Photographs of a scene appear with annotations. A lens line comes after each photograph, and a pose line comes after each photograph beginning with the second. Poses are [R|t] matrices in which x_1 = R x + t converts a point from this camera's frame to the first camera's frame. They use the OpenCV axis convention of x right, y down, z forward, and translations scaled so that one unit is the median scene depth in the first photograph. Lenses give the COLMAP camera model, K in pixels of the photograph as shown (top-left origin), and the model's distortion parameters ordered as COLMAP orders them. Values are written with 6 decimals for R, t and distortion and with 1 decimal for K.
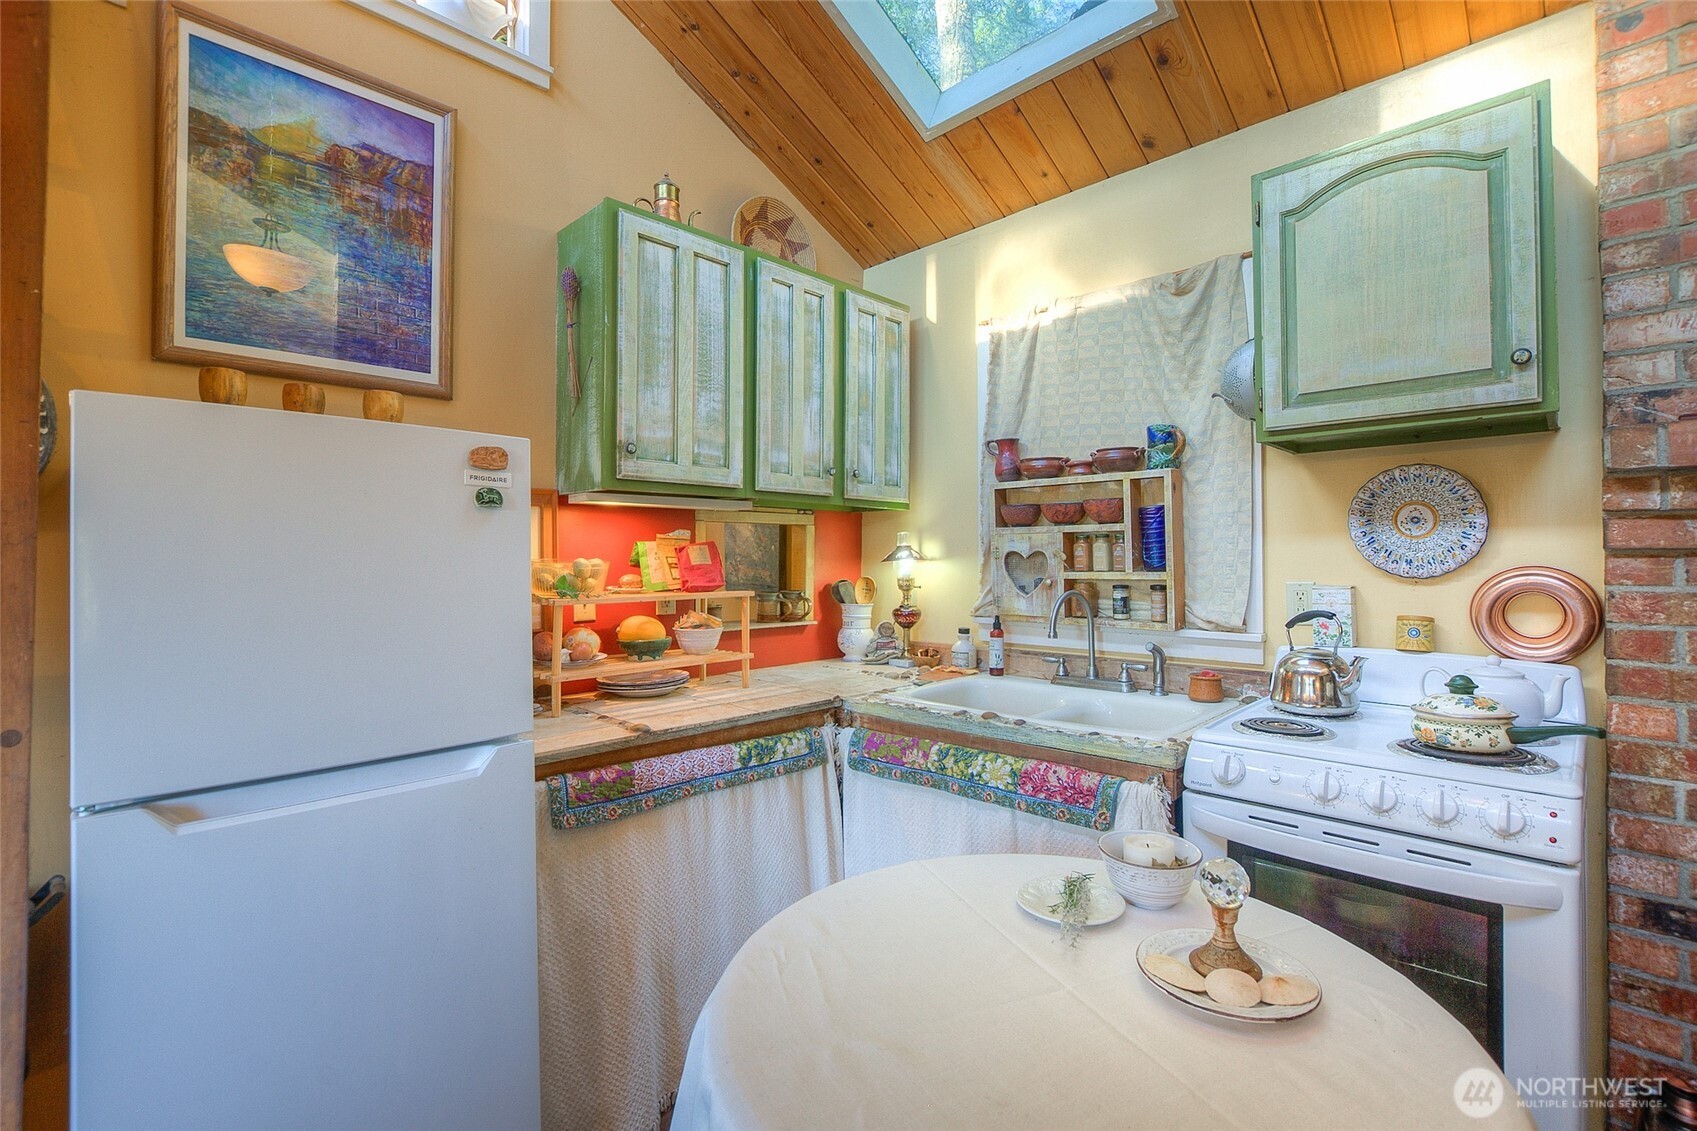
lens RADIAL K [[758.9, 0, 859.2], [0, 758.9, 553.9], [0, 0, 1]] dist [-0.027047, 0.005700]
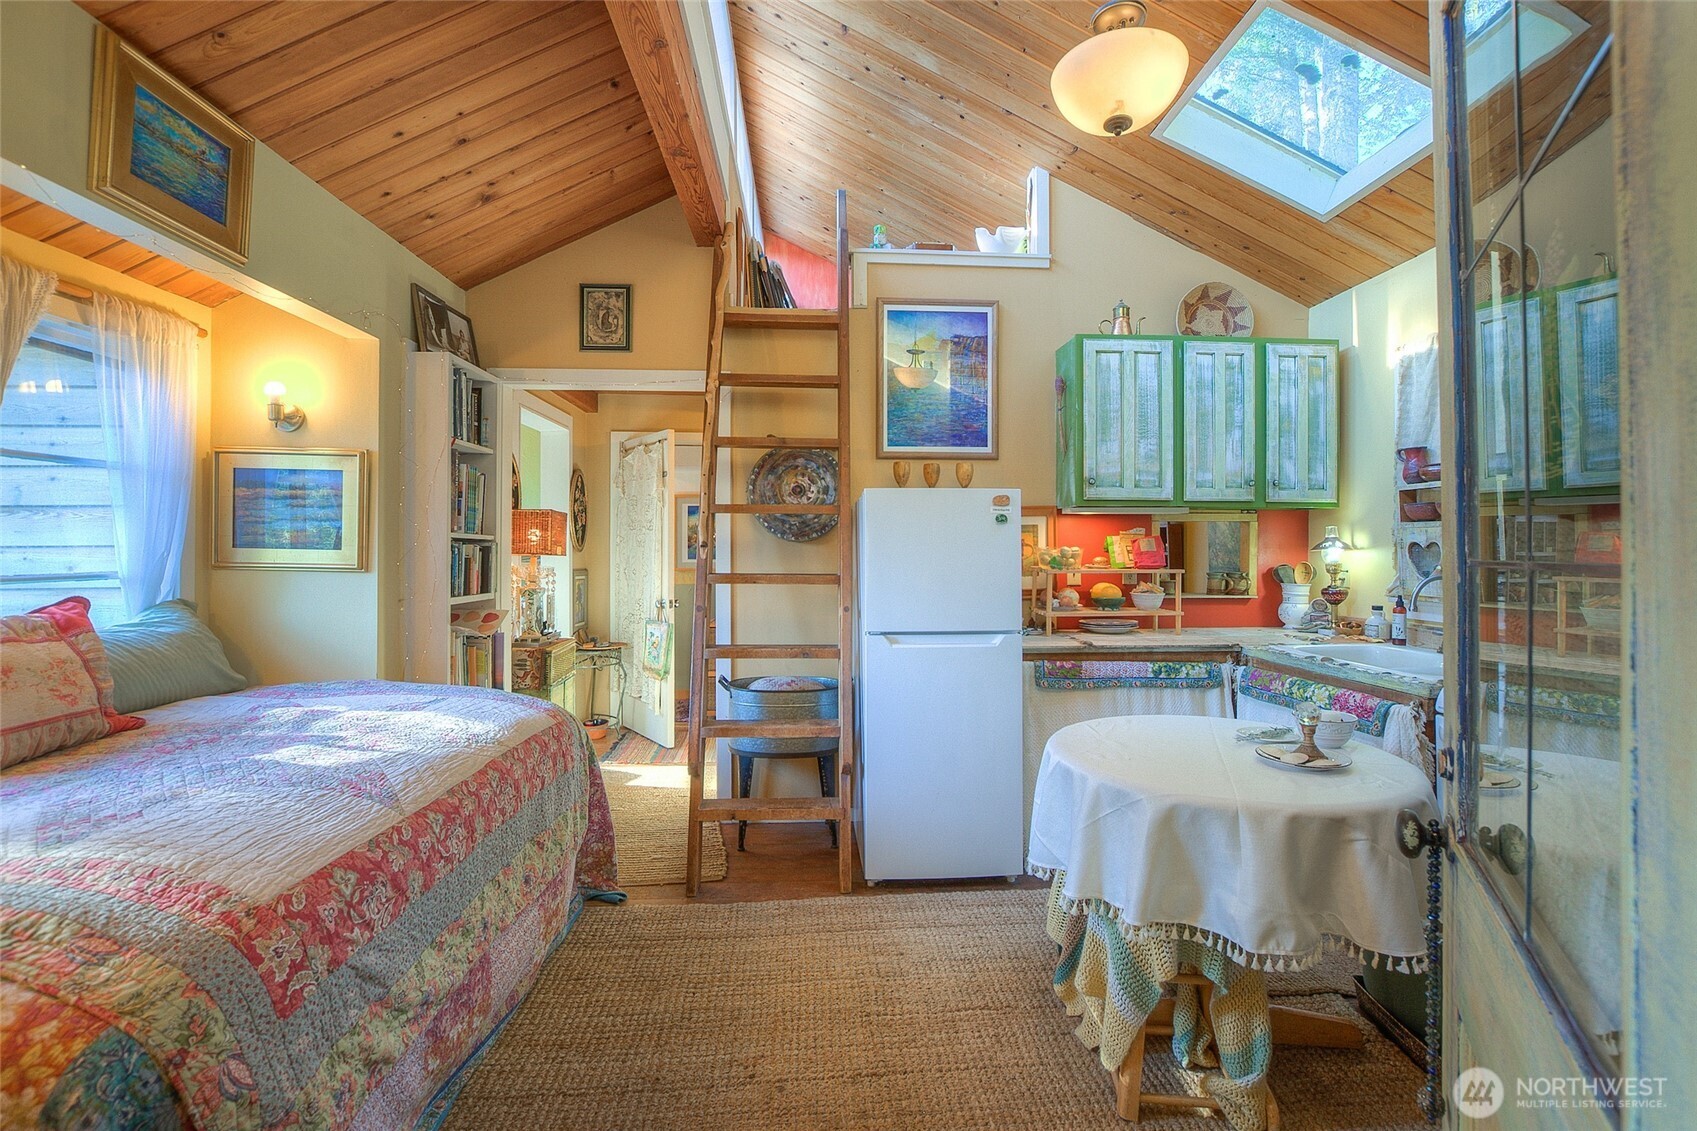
lens RADIAL K [[758.9, 0, 854.7], [0, 758.9, 539.3], [0, 0, 1]] dist [-0.027047, 0.005700]
pose [[0.734853, -0.002734, -0.678221, 0.411741], [0.001099, 0.999995, -0.002840, -0.005957], [0.678226, 0.001342, 0.734853, -0.539103]]
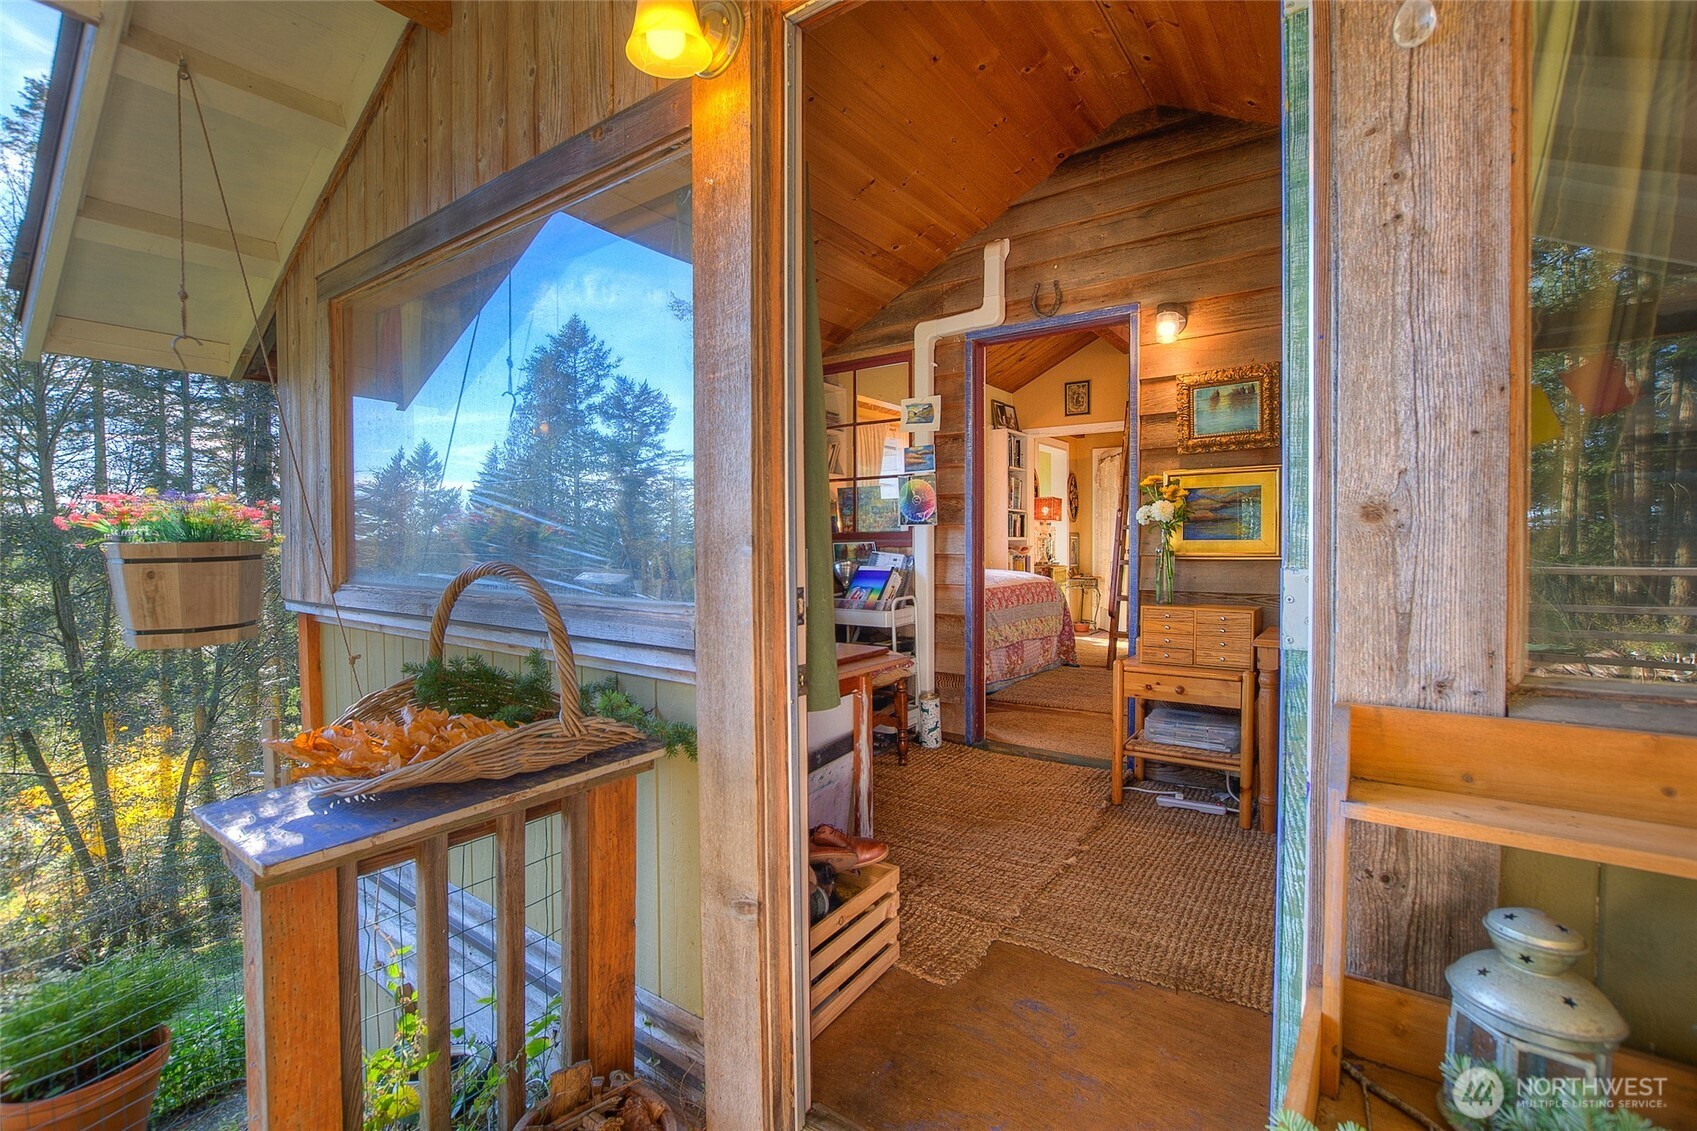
lens RADIAL K [[758.9, 0, 857.8], [0, 758.9, 559.1], [0, 0, 1]] dist [-0.027047, 0.005700]
pose [[0.157973, 0.027199, -0.987069, 2.585955], [0.010757, 0.999514, 0.029263, 0.129102], [0.987385, -0.015241, 0.157603, -1.393796]]
